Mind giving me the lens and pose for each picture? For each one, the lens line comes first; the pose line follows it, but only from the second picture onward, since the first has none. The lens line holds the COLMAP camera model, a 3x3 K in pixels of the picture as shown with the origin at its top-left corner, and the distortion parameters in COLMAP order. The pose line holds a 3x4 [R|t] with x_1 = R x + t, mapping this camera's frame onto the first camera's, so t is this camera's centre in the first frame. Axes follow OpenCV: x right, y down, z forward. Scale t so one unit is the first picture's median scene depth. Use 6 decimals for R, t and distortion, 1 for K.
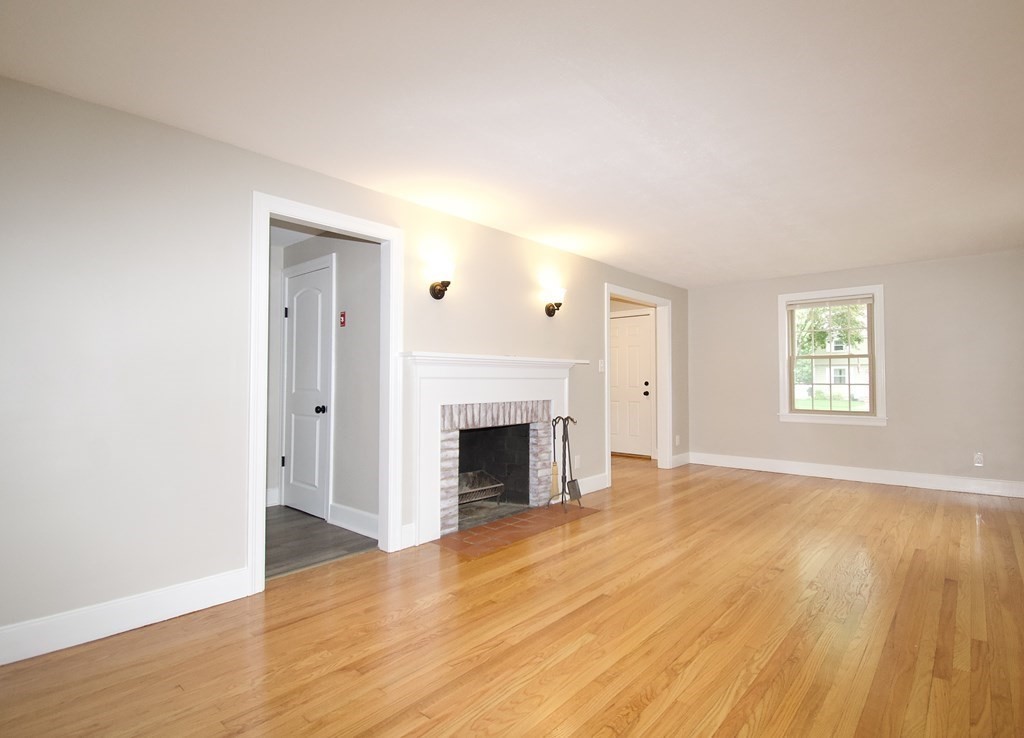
lens RADIAL K [[508.6, 0, 560.0], [0, 508.6, 371.0], [0, 0, 1]] dist [-0.001760, -0.000889]
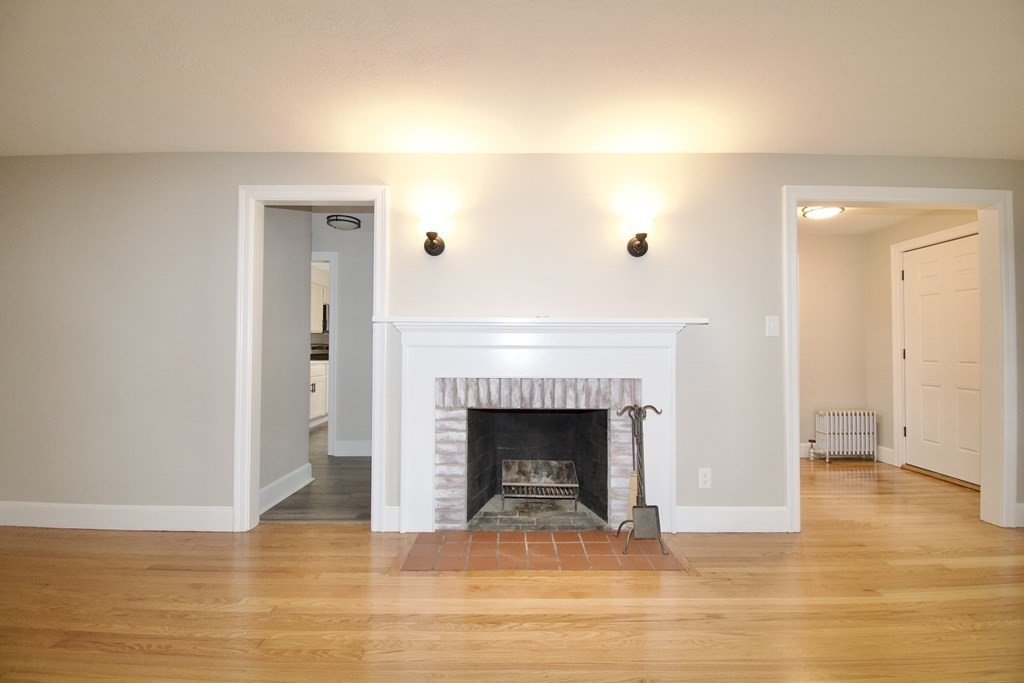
lens RADIAL K [[452.3, 0, 517.3], [0, 452.3, 341.5], [0, 0, 1]] dist [0.024999, -0.027406]
pose [[0.626298, -0.006643, -0.779555, 0.419346], [0.009845, 0.999951, -0.000612, 0.006913], [0.779521, -0.007291, 0.626333, 0.581650]]
